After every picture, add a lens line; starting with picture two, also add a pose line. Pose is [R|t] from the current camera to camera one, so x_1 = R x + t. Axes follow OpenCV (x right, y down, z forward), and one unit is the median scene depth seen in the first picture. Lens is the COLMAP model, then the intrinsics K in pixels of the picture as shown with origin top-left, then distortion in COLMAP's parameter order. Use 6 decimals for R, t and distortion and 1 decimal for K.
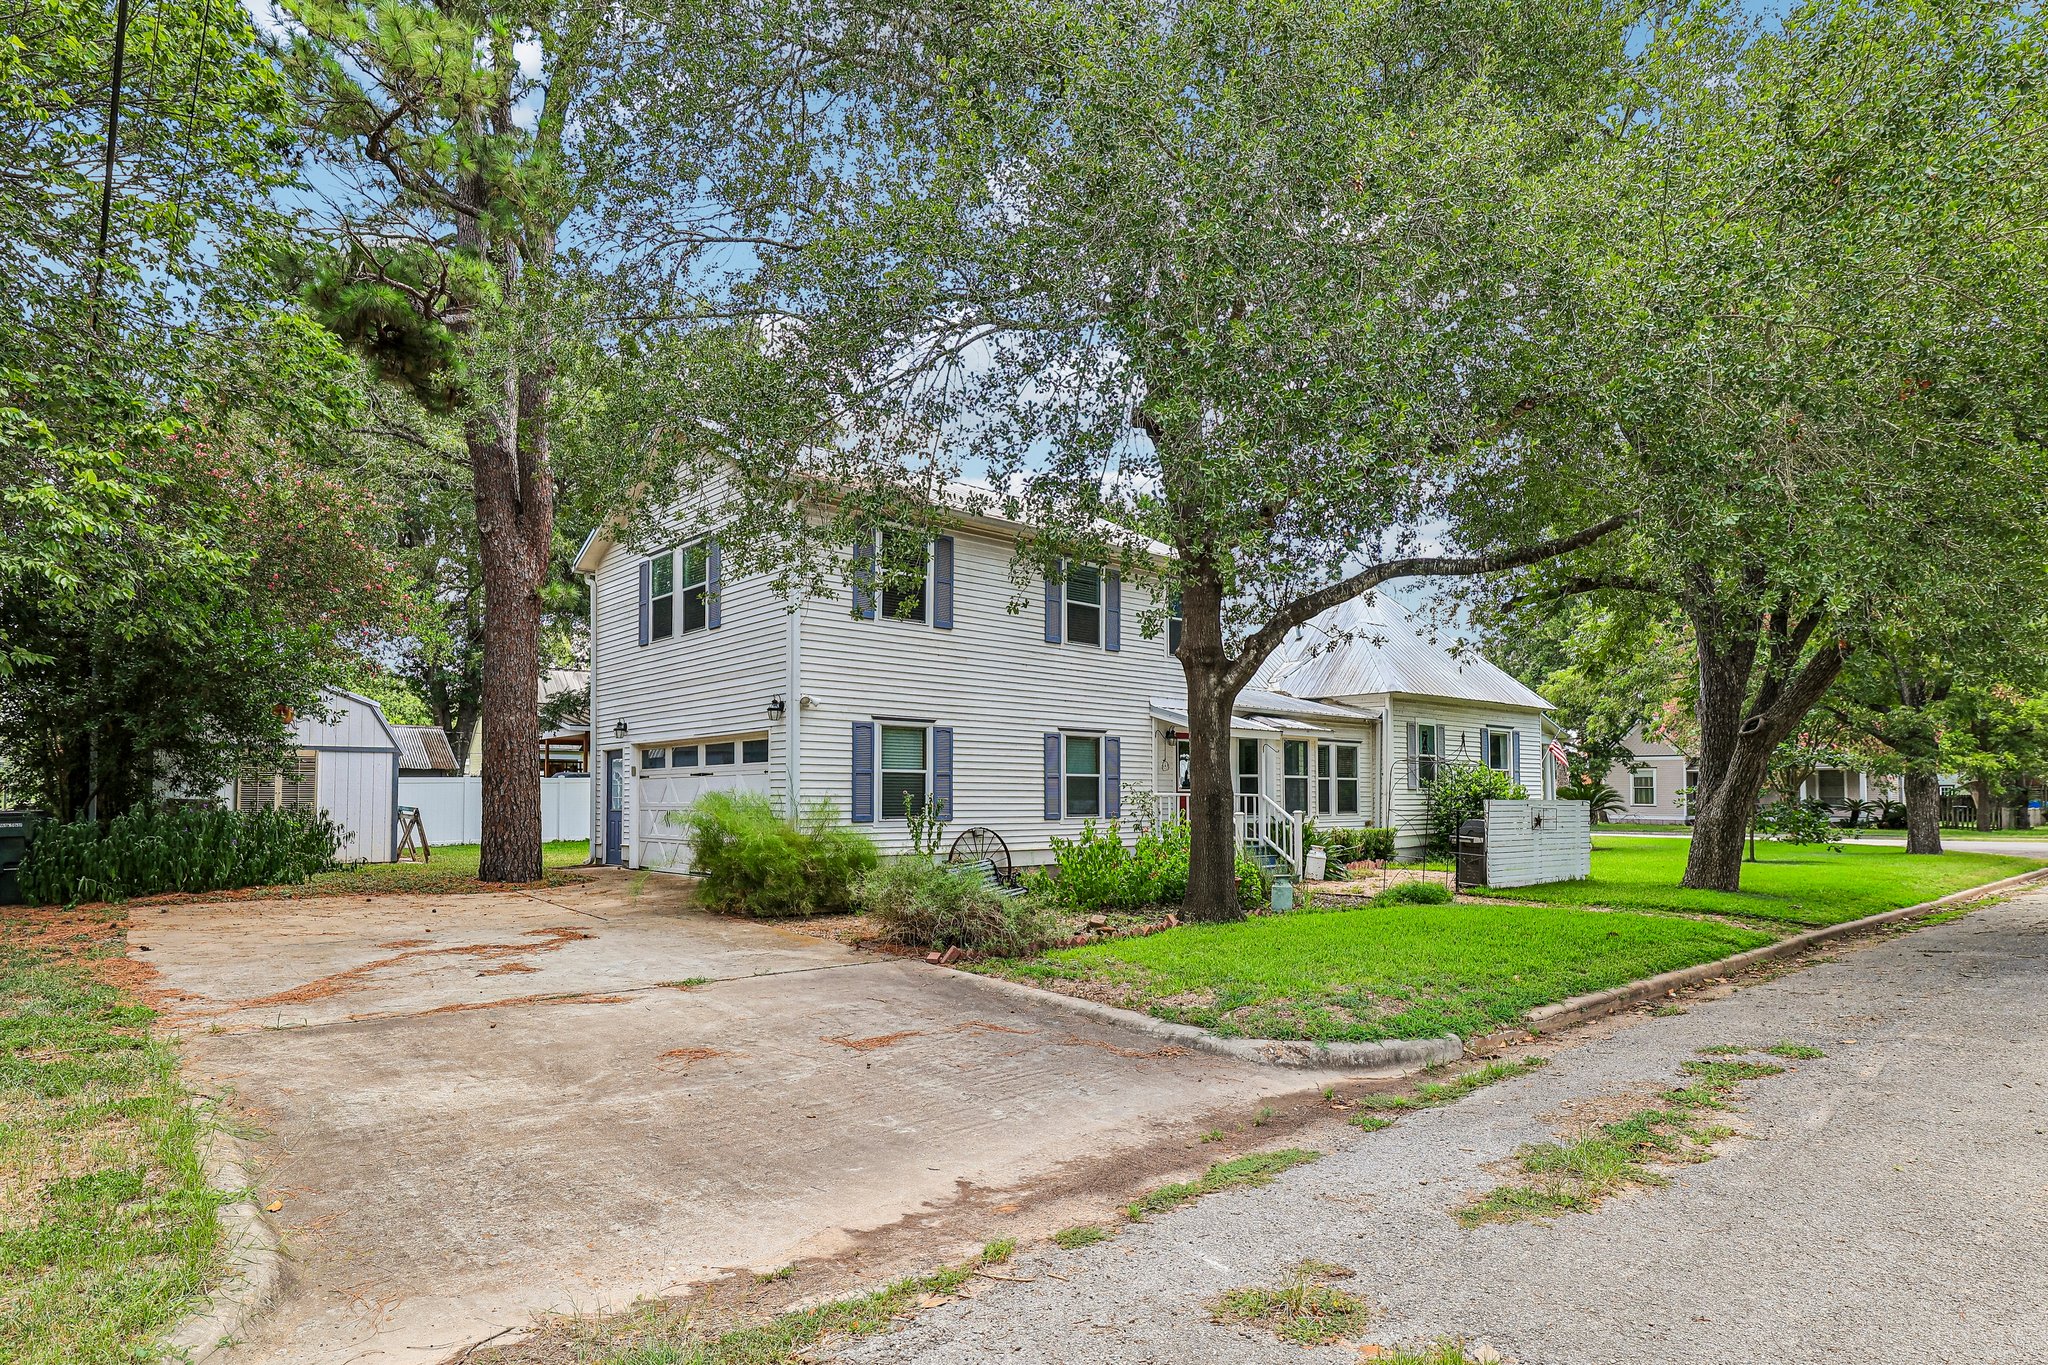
lens RADIAL K [[1073.9, 0, 1024.0], [0, 1073.9, 682.5], [0, 0, 1]] dist [0.000077, -0.000289]
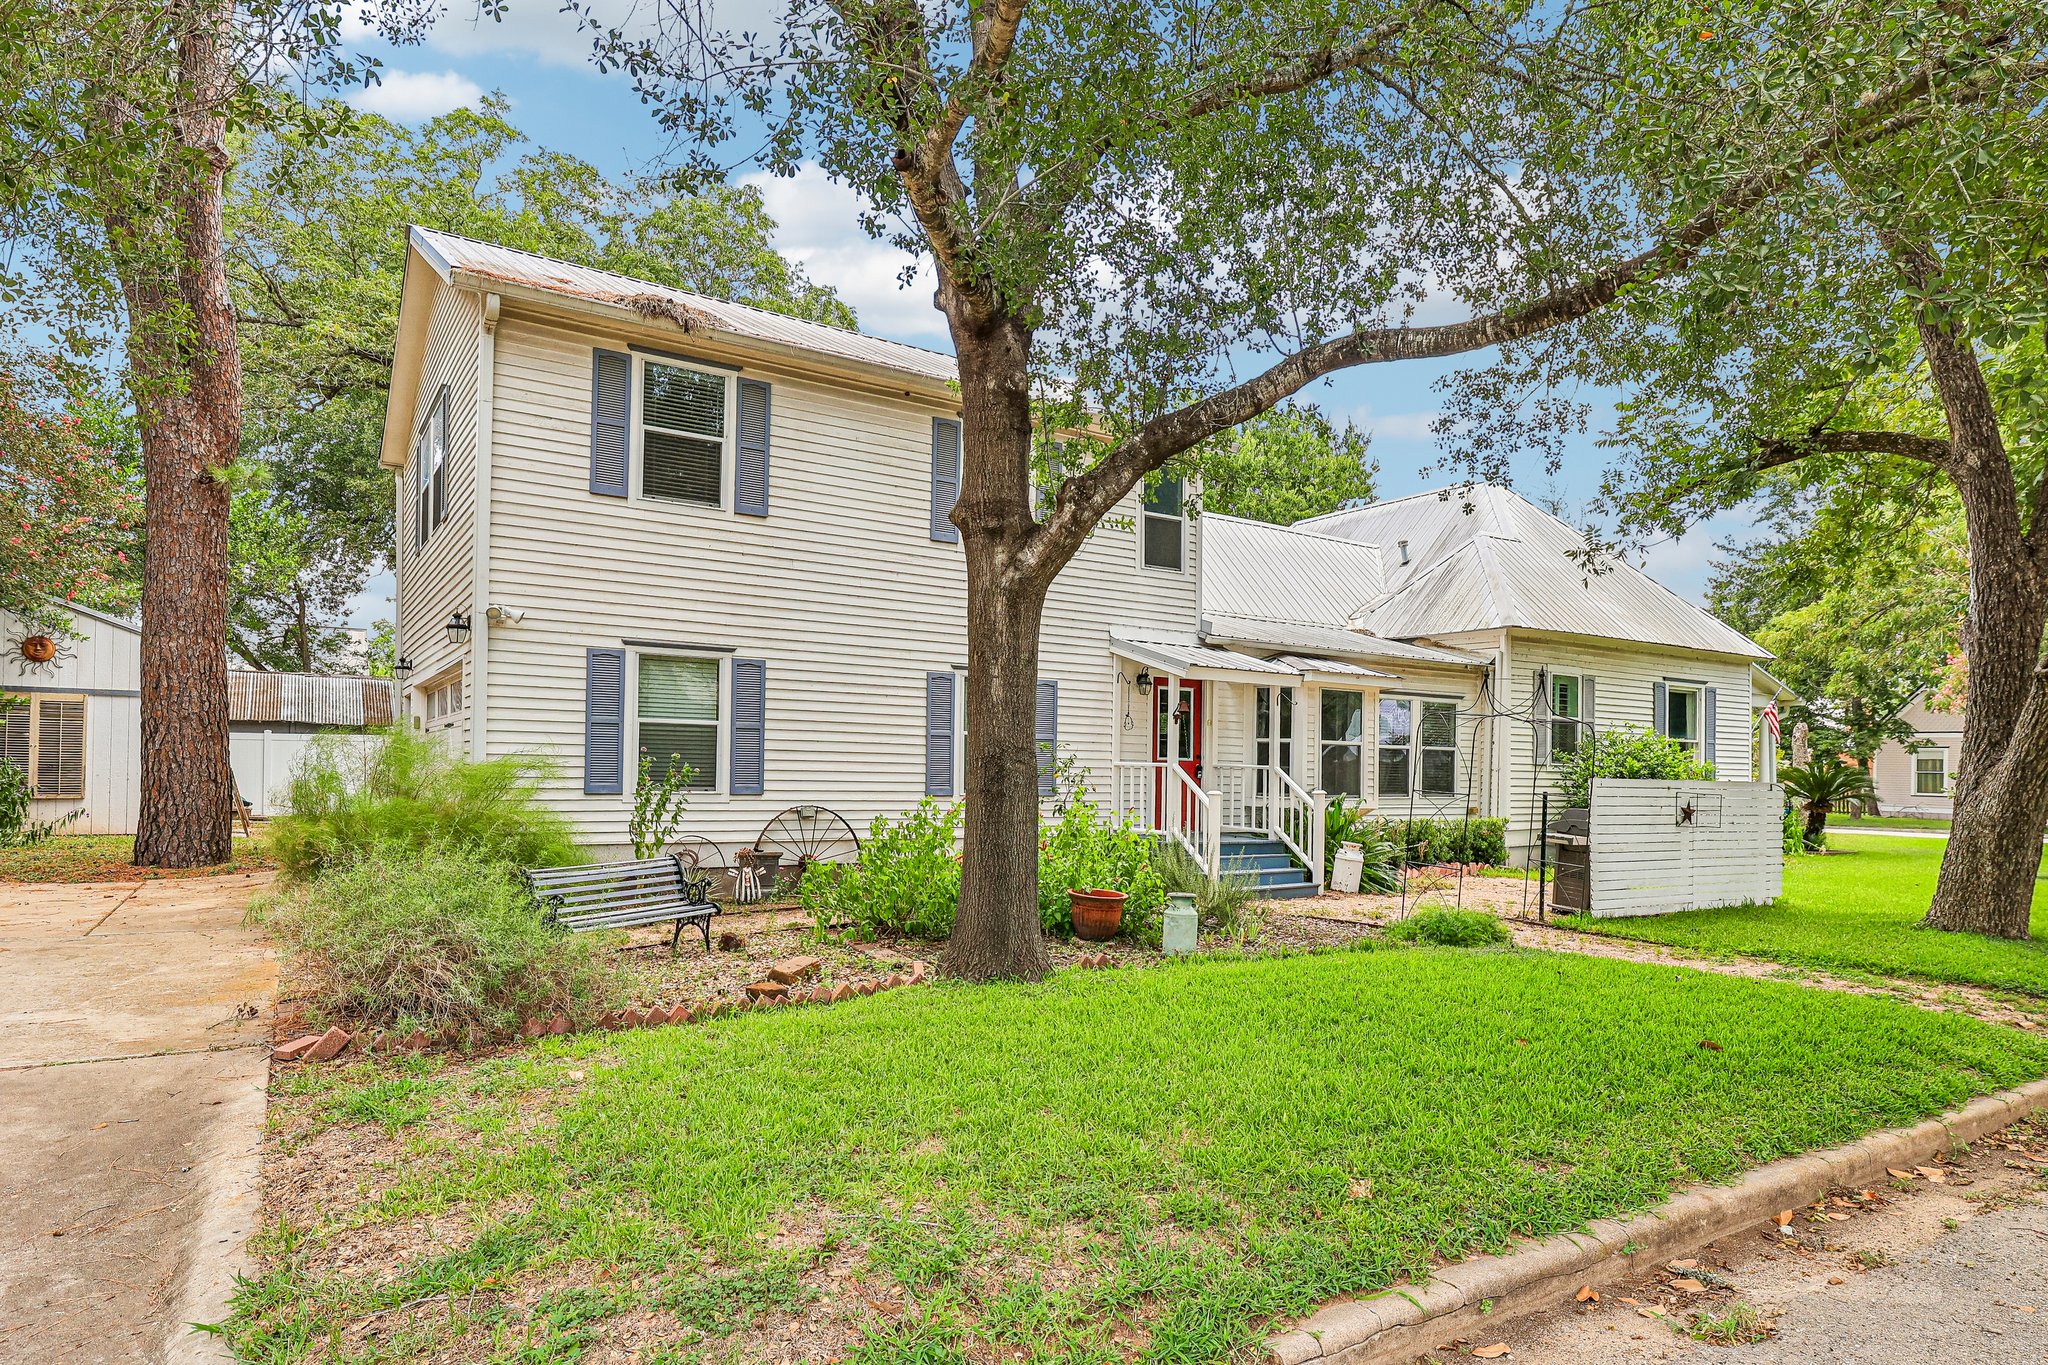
lens RADIAL K [[1177.3, 0, 1024.0], [0, 1177.3, 682.5], [0, 0, 1]] dist [-0.001703, 0.002387]
pose [[0.989973, 0.005079, -0.141162, 0.202603], [-0.000866, 0.999553, 0.029889, 0.033354], [0.141251, -0.029467, 0.989535, 0.275230]]
